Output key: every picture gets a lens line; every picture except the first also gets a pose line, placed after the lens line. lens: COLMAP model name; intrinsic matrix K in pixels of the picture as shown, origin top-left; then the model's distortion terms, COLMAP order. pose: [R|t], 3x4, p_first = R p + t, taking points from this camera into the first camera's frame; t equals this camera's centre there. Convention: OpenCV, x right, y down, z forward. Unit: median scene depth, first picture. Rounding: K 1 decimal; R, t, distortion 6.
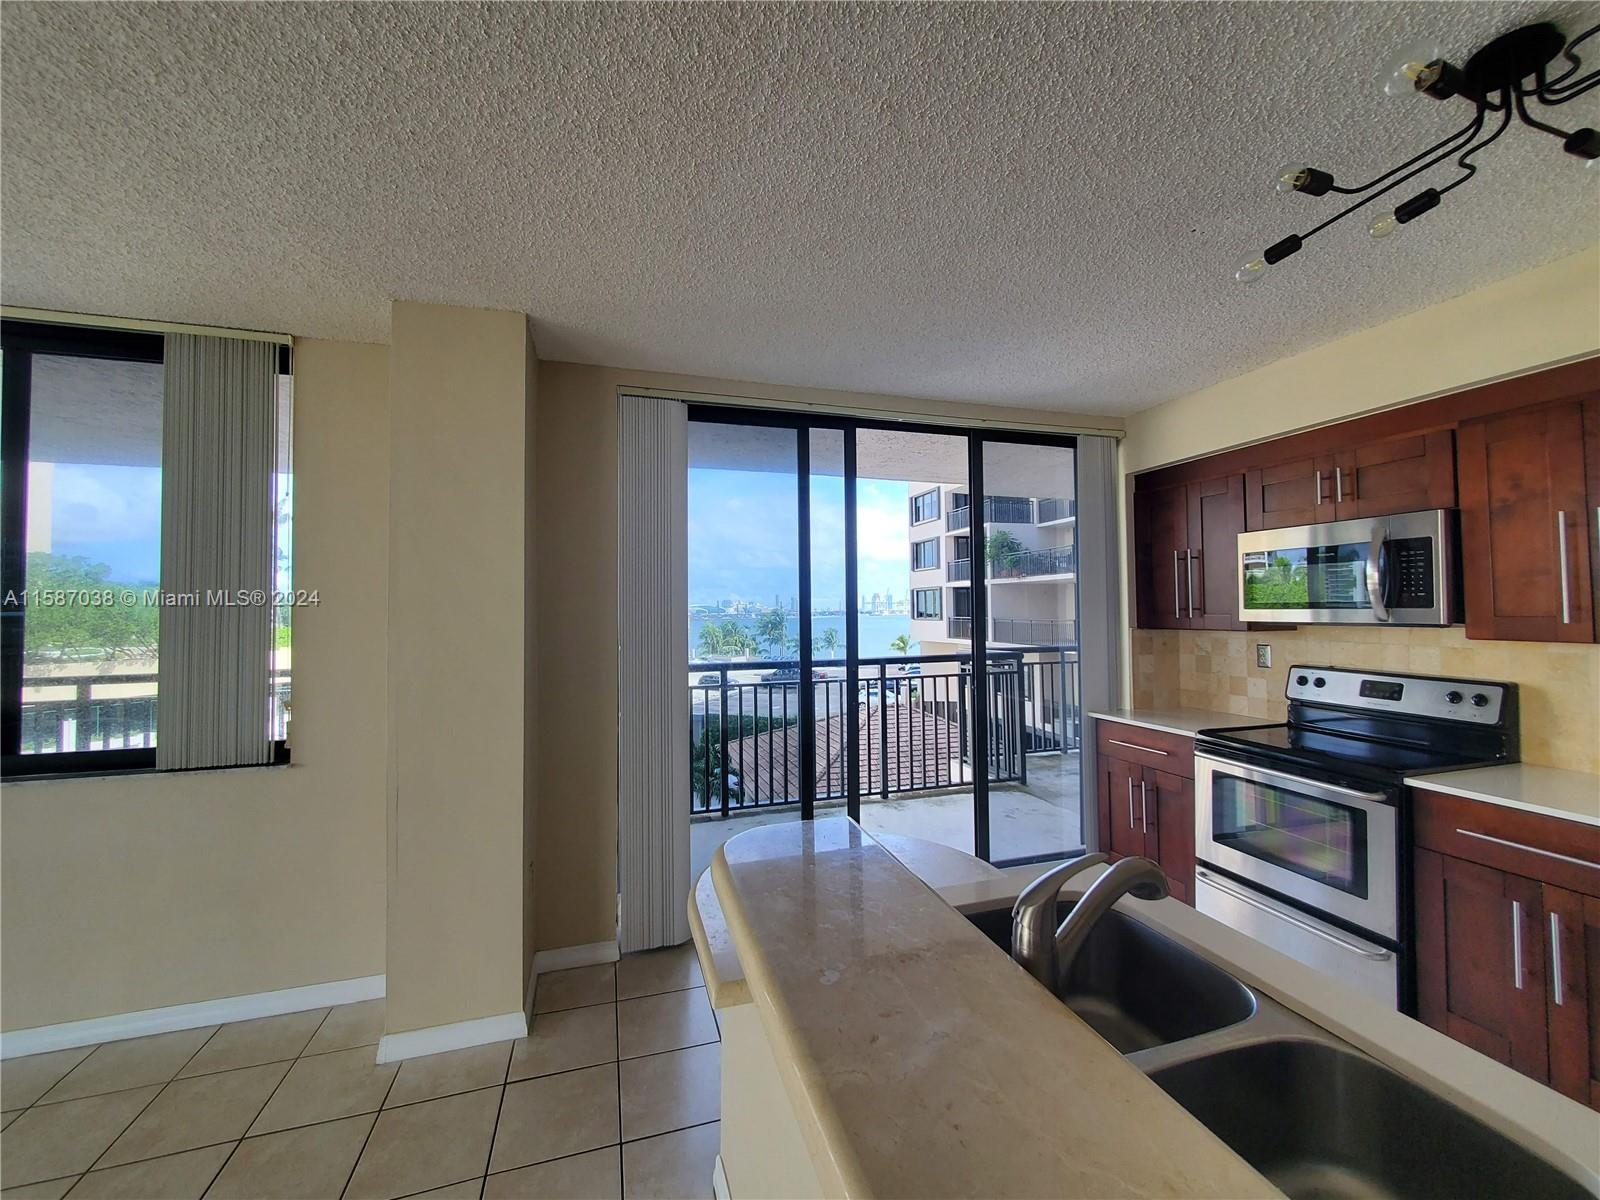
lens RADIAL K [[633.8, 0, 799.4], [0, 633.8, 592.5], [0, 0, 1]] dist [0.000825, 0.000189]
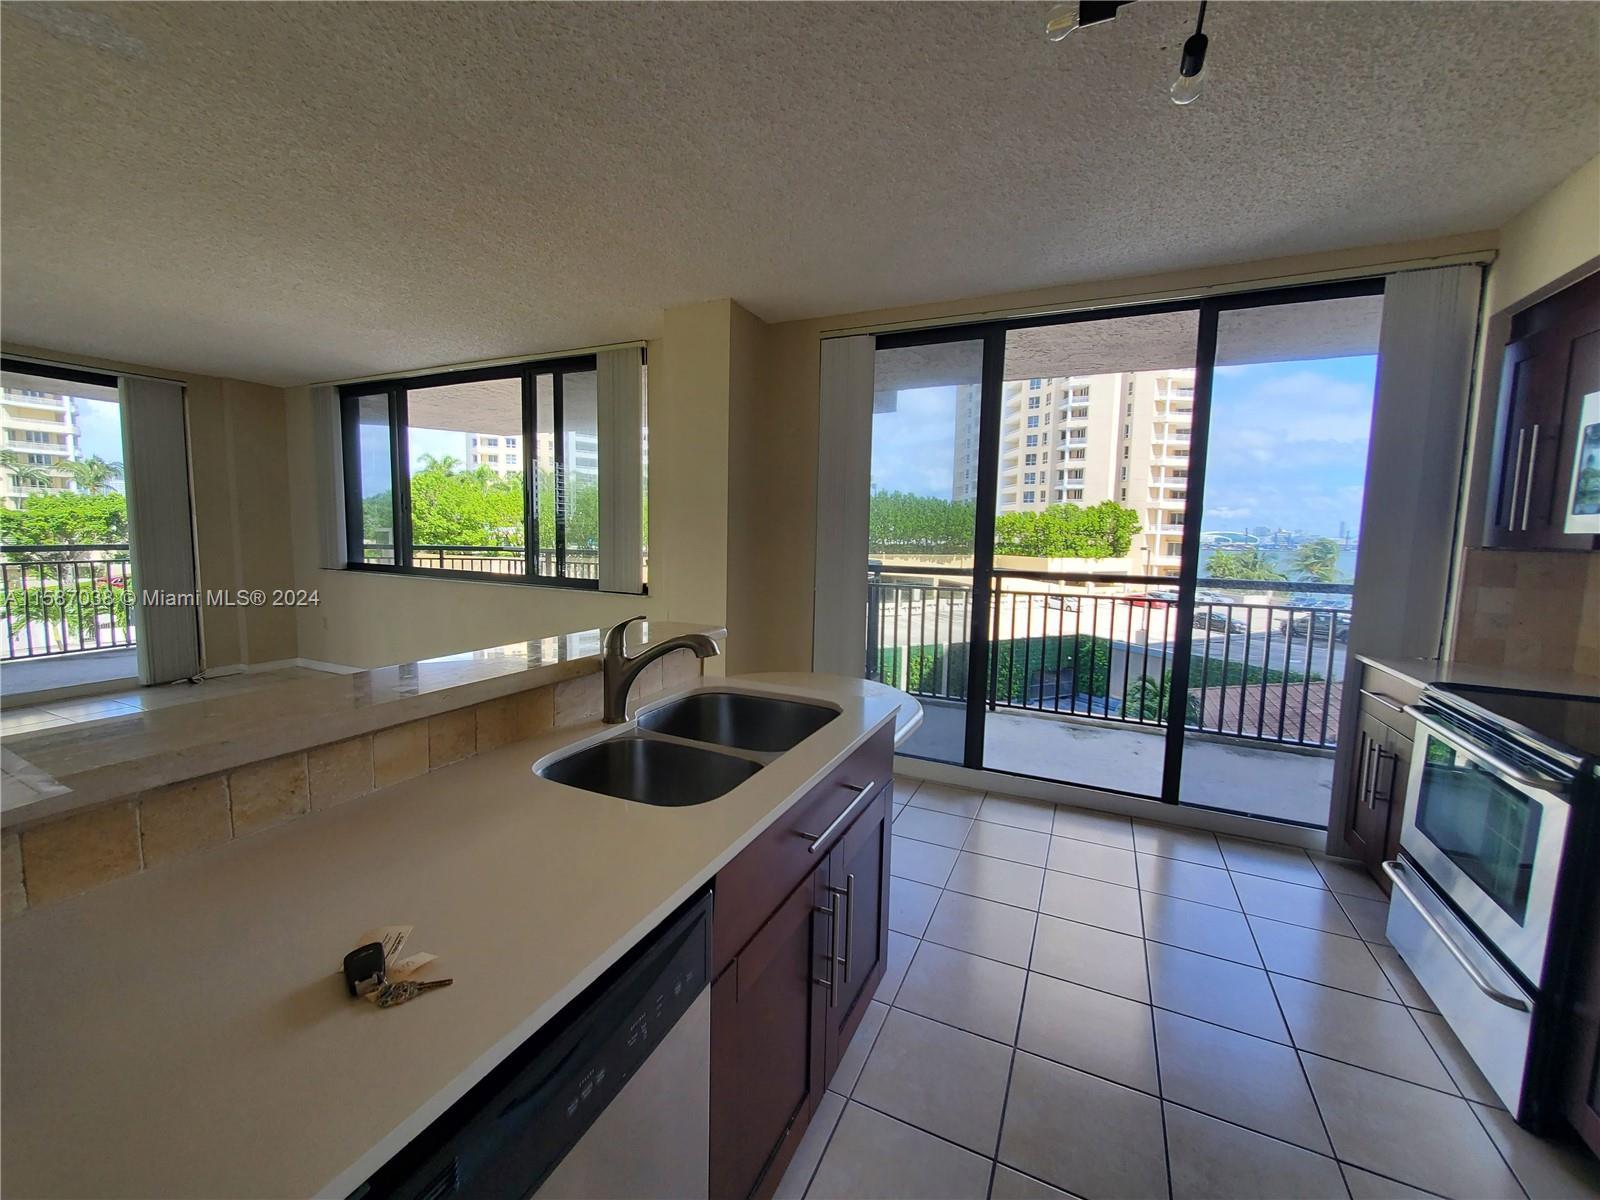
lens RADIAL K [[634.4, 0, 803.5], [0, 634.4, 592.1], [0, 0, 1]] dist [-0.000874, 0.000018]
pose [[0.745724, 0.089499, -0.660216, 0.336758], [-0.009461, 0.992259, 0.123824, 0.019746], [0.666188, -0.086092, 0.740798, -0.003168]]
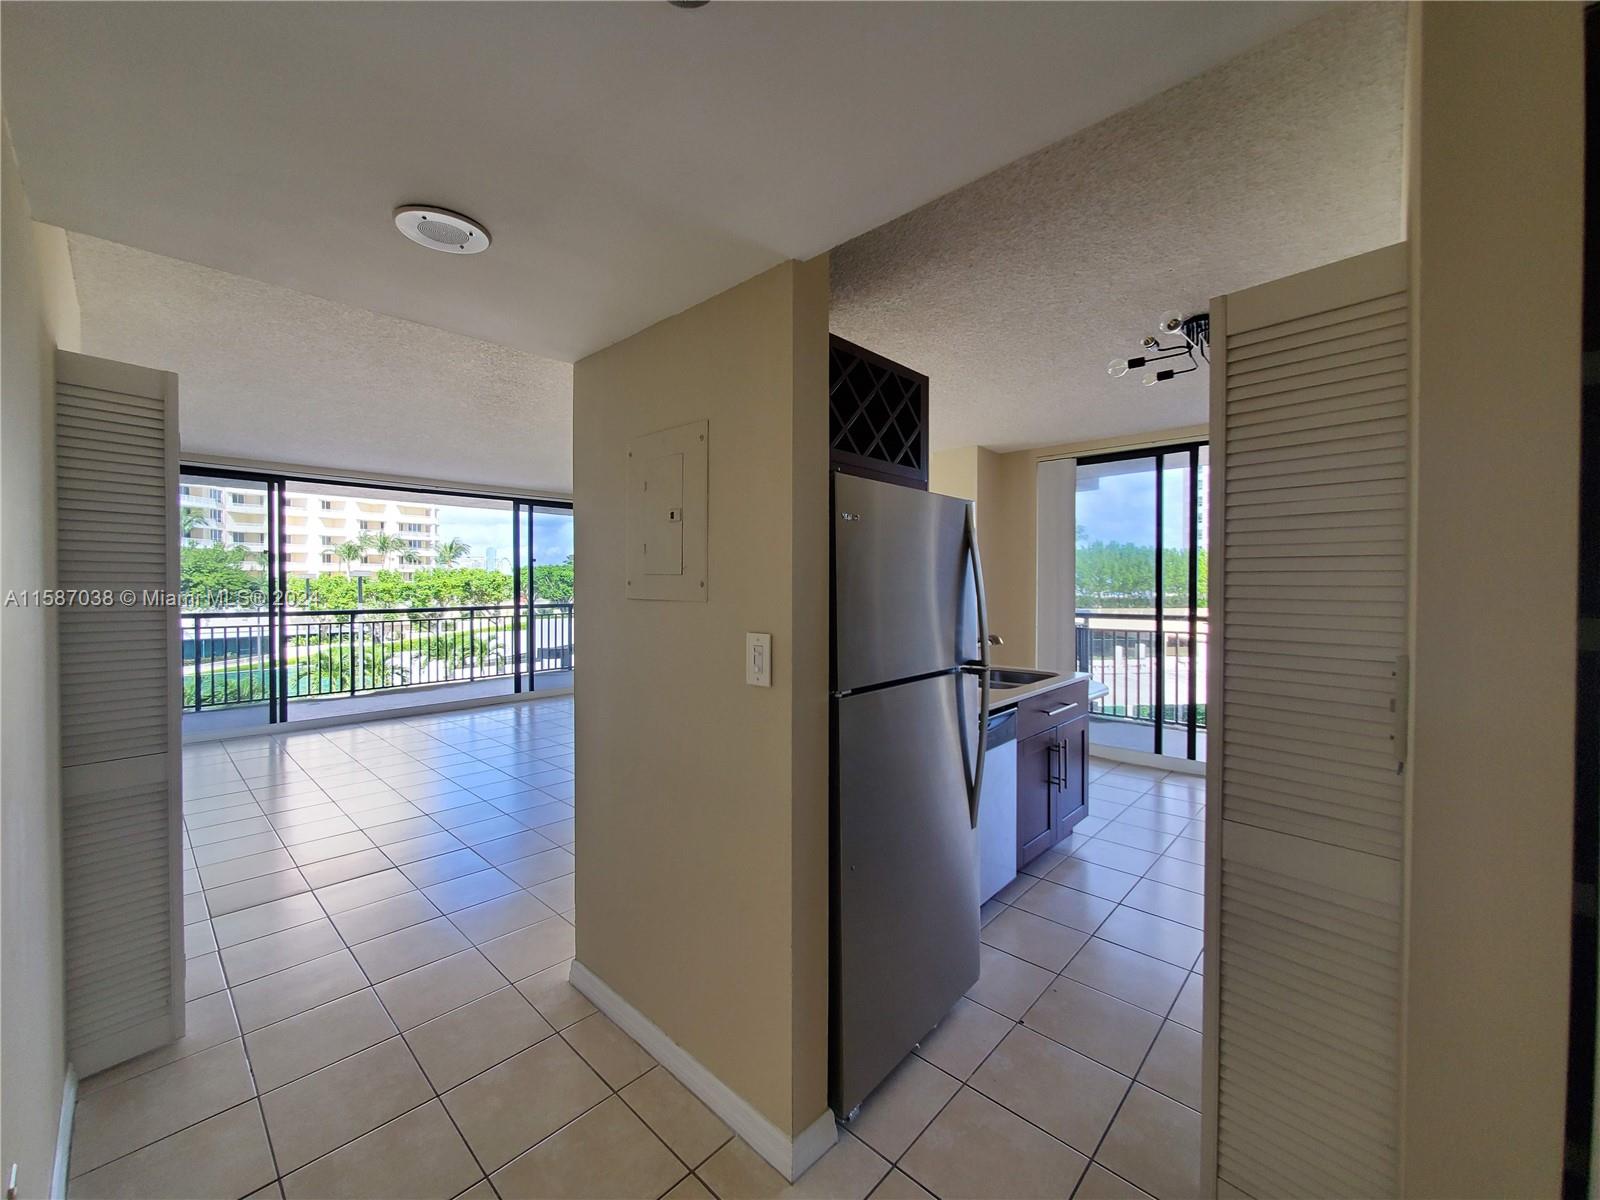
lens RADIAL K [[633.8, 0, 799.4], [0, 633.8, 592.5], [0, 0, 1]] dist [0.000825, 0.000189]
pose [[0.507112, 0.021319, -0.861616, 0.536822], [0.008480, 0.999522, 0.029723, 0.003137], [0.861838, -0.022380, 0.506689, -0.275940]]
